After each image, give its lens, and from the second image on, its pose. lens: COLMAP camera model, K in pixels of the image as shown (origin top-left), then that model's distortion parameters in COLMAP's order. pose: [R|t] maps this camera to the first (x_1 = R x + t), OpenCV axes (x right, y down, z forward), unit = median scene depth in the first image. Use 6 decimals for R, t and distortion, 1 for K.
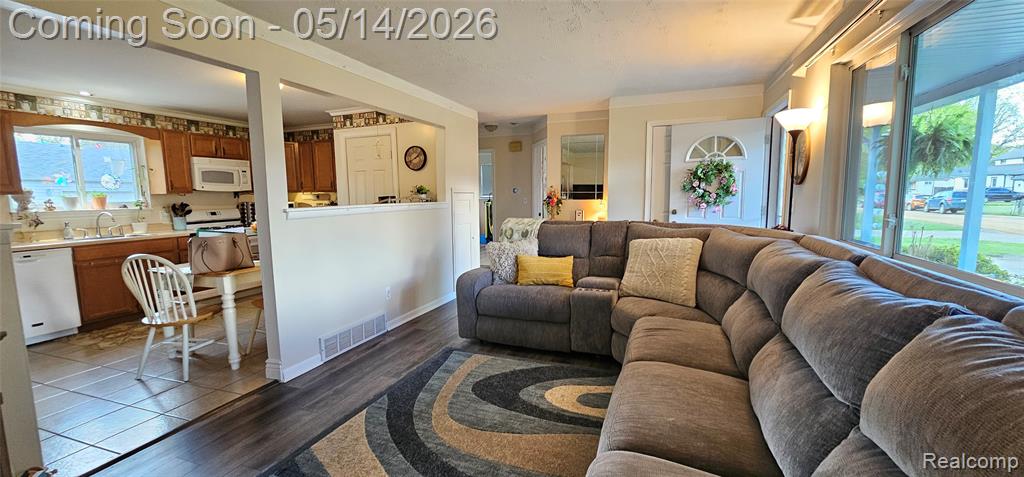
lens RADIAL K [[418.6, 0, 509.5], [0, 418.6, 242.1], [0, 0, 1]] dist [-0.000979, -0.000299]
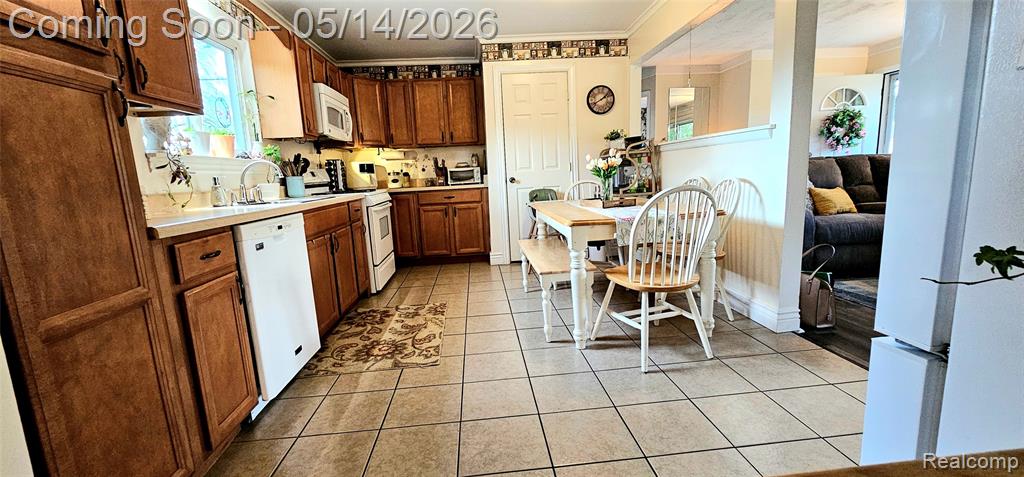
lens RADIAL K [[418.6, 0, 510.2], [0, 418.6, 241.9], [0, 0, 1]] dist [-0.000979, -0.000299]
pose [[0.903110, -0.097136, 0.418278, -0.876311], [0.082184, 0.995171, 0.053664, 0.037982], [-0.421471, -0.014088, 0.906733, 0.306312]]
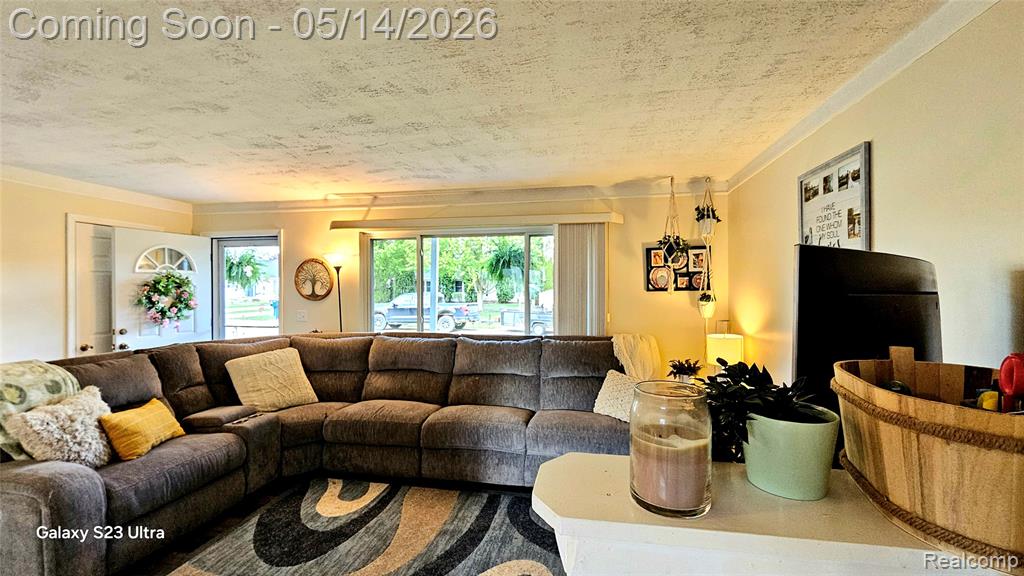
lens RADIAL K [[422.6, 0, 509.5], [0, 422.6, 291.6], [0, 0, 1]] dist [-0.004592, 0.001629]
pose [[-0.169750, 0.007003, 0.985462, -0.562738], [0.116541, 0.993101, 0.013017, -0.074049], [-0.978572, 0.117056, -0.169395, 0.398836]]
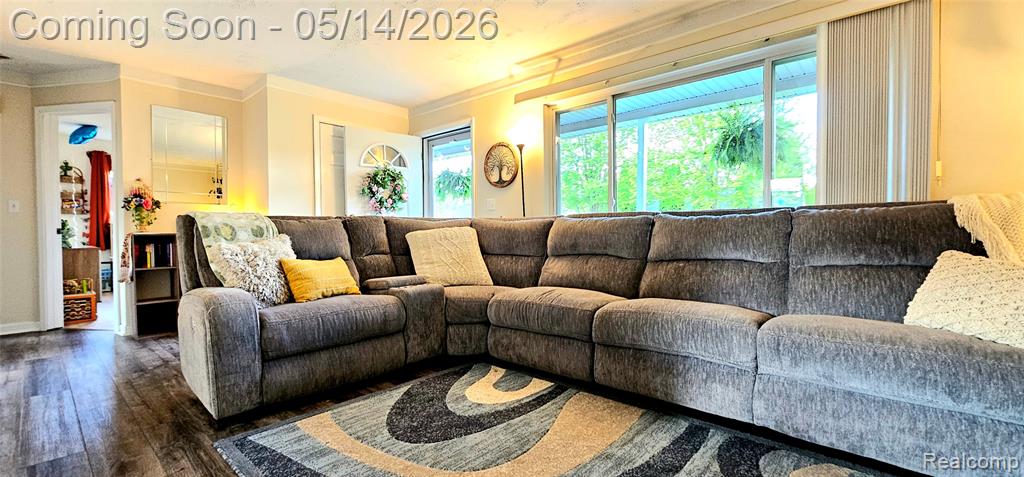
lens RADIAL K [[418.6, 0, 506.4], [0, 418.6, 242.2], [0, 0, 1]] dist [-0.000979, -0.000299]
pose [[0.355985, -0.015005, 0.934371, -0.373232], [0.110834, 0.993492, -0.026272, 0.048493], [-0.927896, 0.112913, 0.355331, 0.358106]]
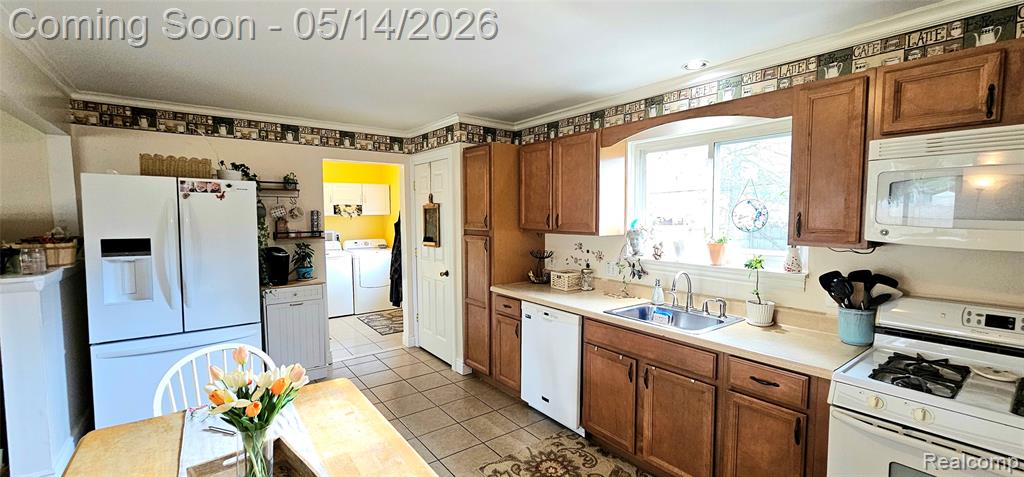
lens RADIAL K [[418.6, 0, 510.9], [0, 418.6, 241.5], [0, 0, 1]] dist [-0.000979, -0.000299]
pose [[-0.537618, 0.072287, -0.840084, -0.357870], [-0.085658, 0.986482, 0.139702, -0.163982], [0.838827, 0.147066, -0.524158, 1.056708]]
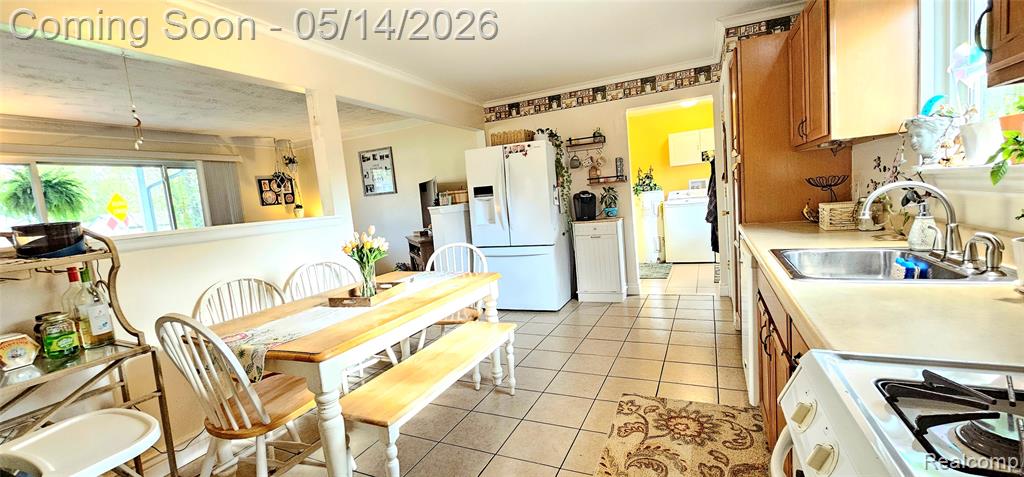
lens RADIAL K [[418.6, 0, 513.7], [0, 418.6, 240.6], [0, 0, 1]] dist [-0.000979, -0.000299]
pose [[-0.991818, 0.096929, 0.083080, -0.686914], [0.112789, 0.970170, 0.214591, -0.121226], [-0.059801, 0.222205, -0.973164, 1.270432]]
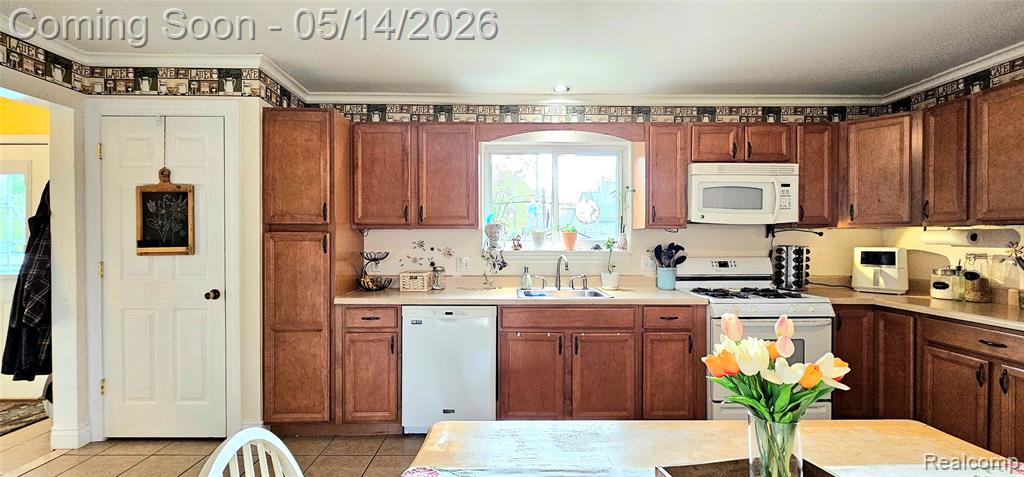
lens RADIAL K [[418.6, 0, 510.7], [0, 418.6, 240.6], [0, 0, 1]] dist [-0.000979, -0.000299]
pose [[0.362369, 0.020392, -0.931811, -0.354177], [-0.112499, 0.993408, -0.022010, -0.067576], [0.925220, 0.112804, 0.362275, 0.649098]]
